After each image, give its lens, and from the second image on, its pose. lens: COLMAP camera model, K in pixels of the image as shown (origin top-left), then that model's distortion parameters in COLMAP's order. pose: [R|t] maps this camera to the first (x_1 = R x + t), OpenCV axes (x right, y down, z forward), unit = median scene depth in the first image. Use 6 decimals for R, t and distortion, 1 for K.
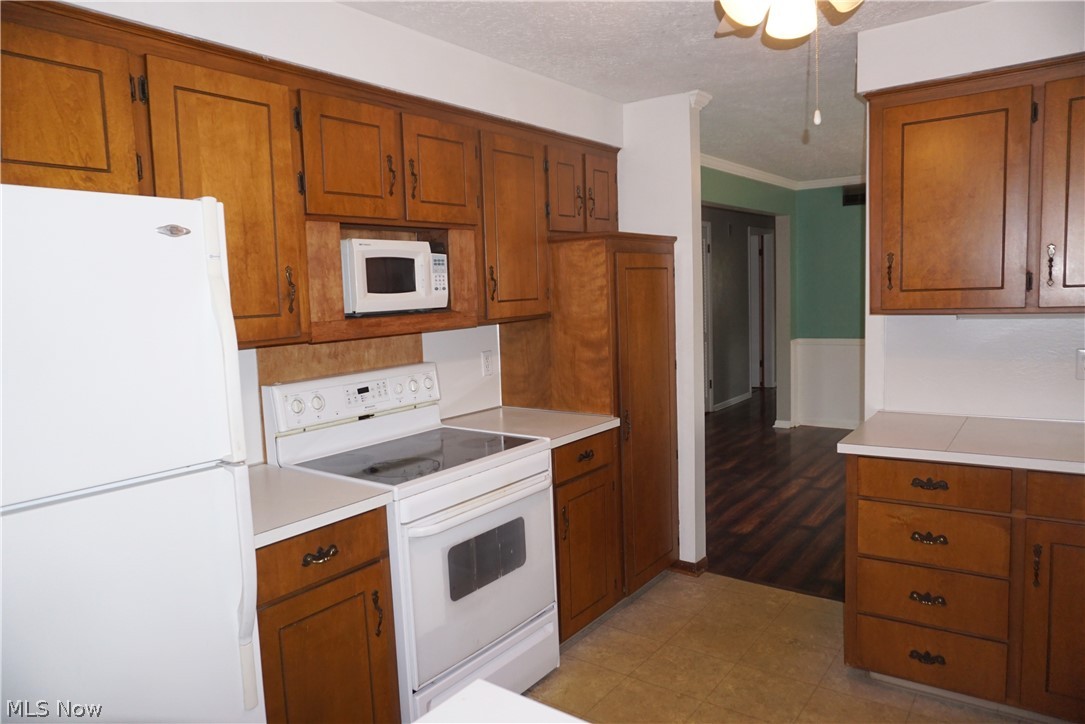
lens RADIAL K [[726.0, 0, 544.6], [0, 726.0, 359.9], [0, 0, 1]] dist [-0.049519, 0.033905]
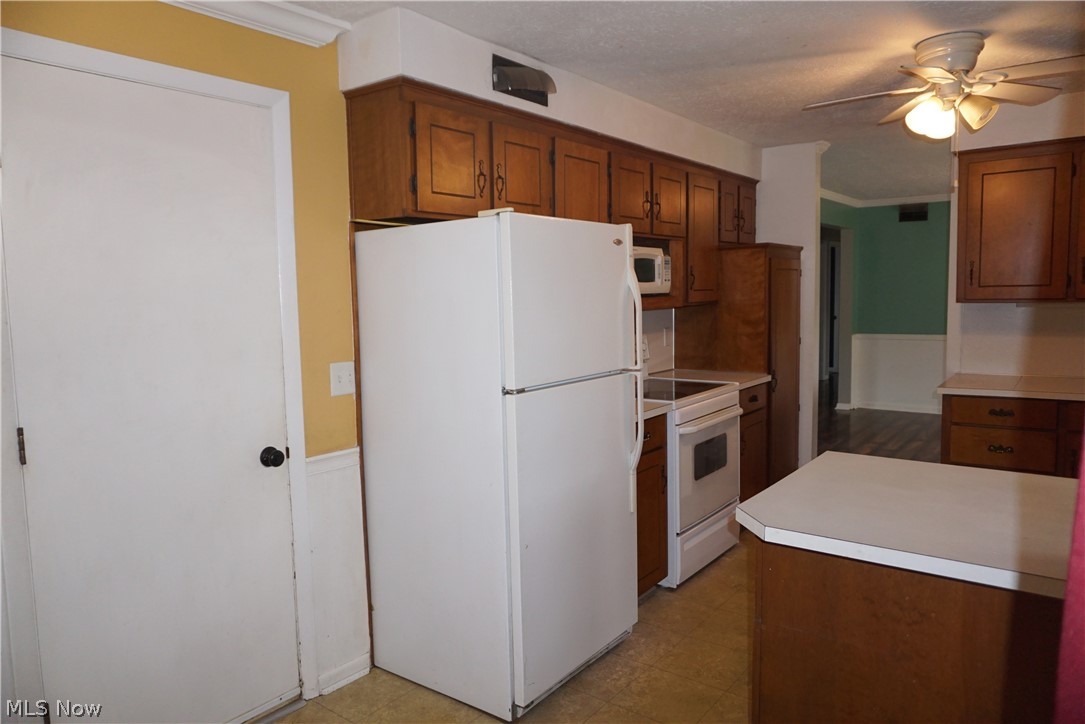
lens RADIAL K [[726.0, 0, 543.6], [0, 726.0, 356.3], [0, 0, 1]] dist [-0.049519, 0.033905]
pose [[0.999685, 0.015556, -0.019694, -0.314704], [-0.015769, 0.999818, -0.010709, 0.066326], [0.019524, 0.011016, 0.999749, -0.416193]]
